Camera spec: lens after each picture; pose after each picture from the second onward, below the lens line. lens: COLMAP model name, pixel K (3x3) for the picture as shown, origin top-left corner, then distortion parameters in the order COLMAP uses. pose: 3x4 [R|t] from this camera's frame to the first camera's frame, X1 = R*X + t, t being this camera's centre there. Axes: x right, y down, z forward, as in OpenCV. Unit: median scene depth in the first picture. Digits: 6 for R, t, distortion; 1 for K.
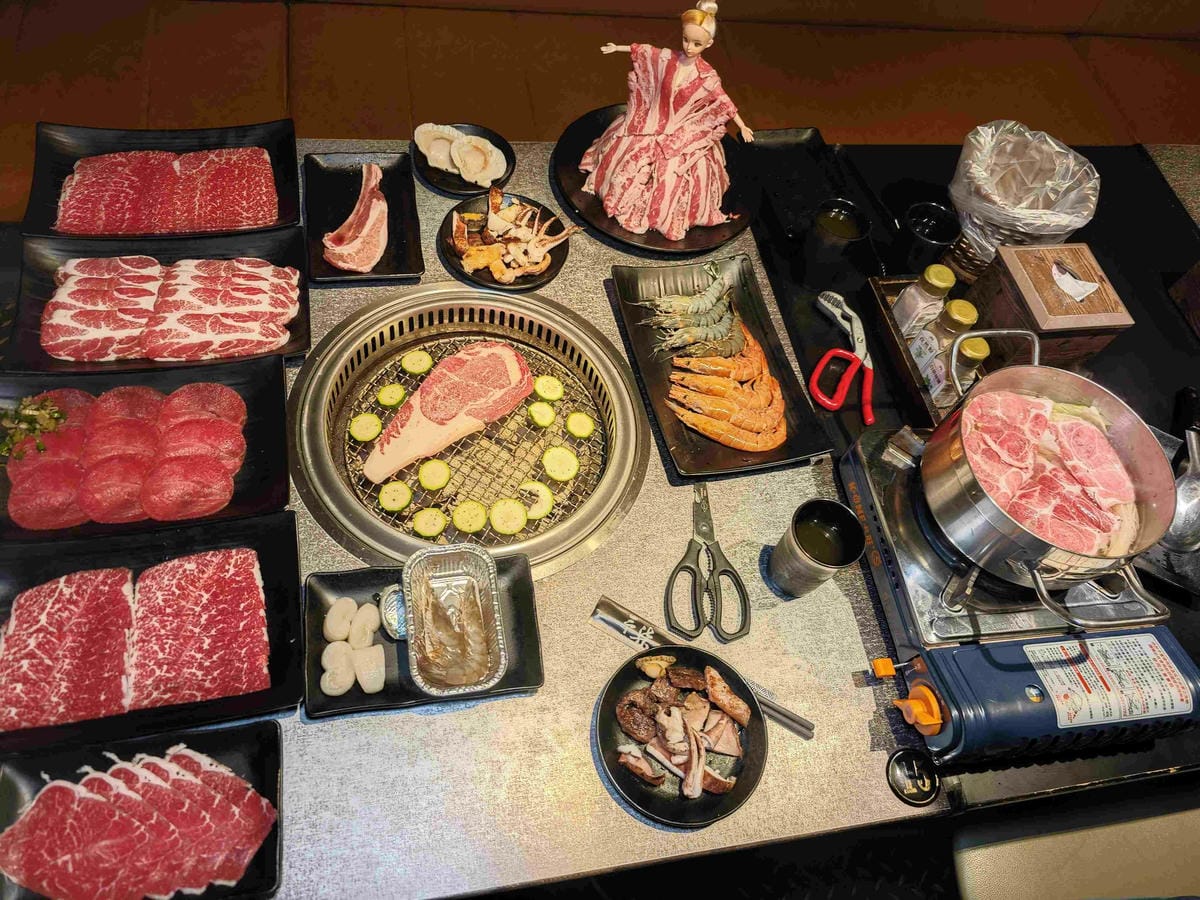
lens RADIAL K [[829.9, 0, 600.0], [0, 829.9, 450.0], [0, 0, 1]] dist [0.000434, -0.000581]
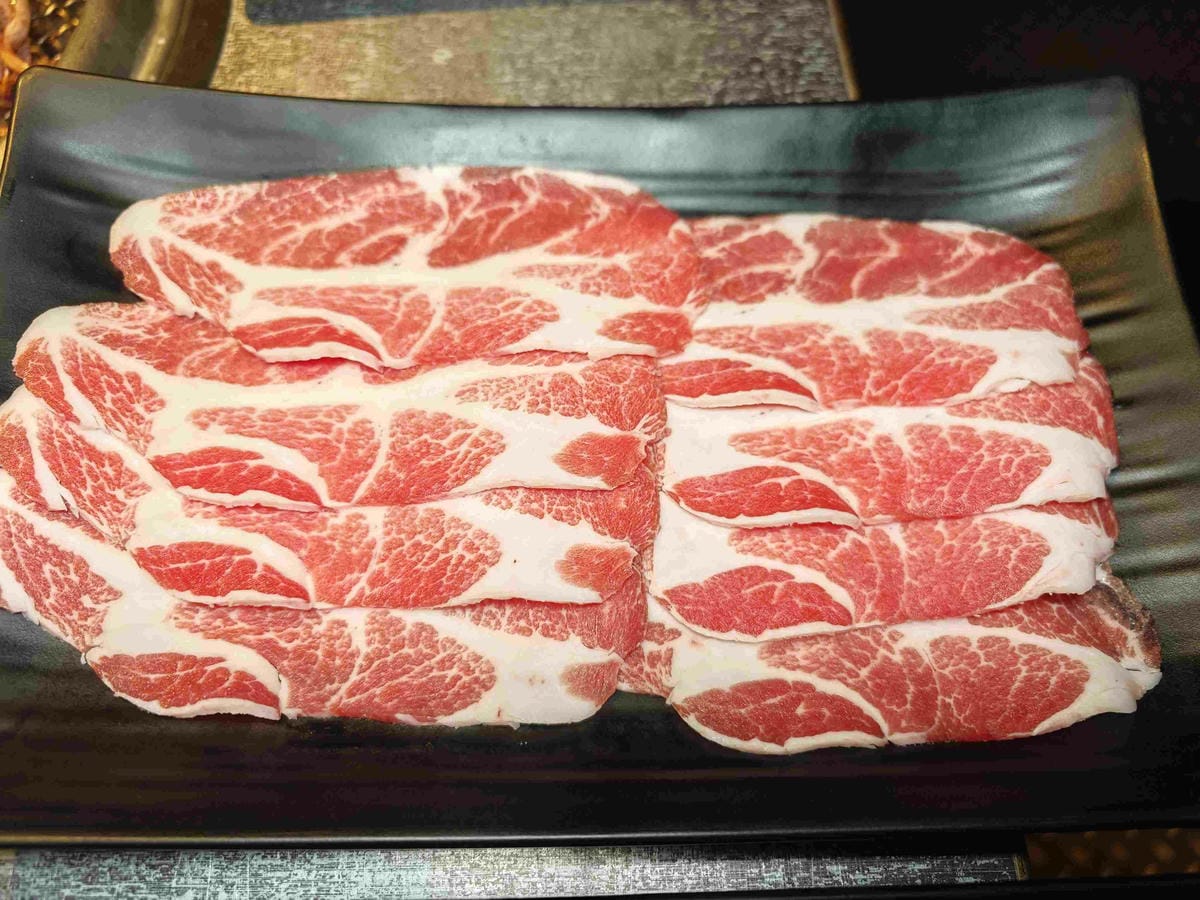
lens RADIAL K [[829.9, 0, 600.0], [0, 829.9, 450.0], [0, 0, 1]] dist [0.000434, -0.000581]
pose [[-0.968475, -0.236730, -0.077561, -0.501839], [0.071571, -0.562640, 0.823598, -0.353140], [-0.238609, 0.792082, 0.561846, 0.883187]]
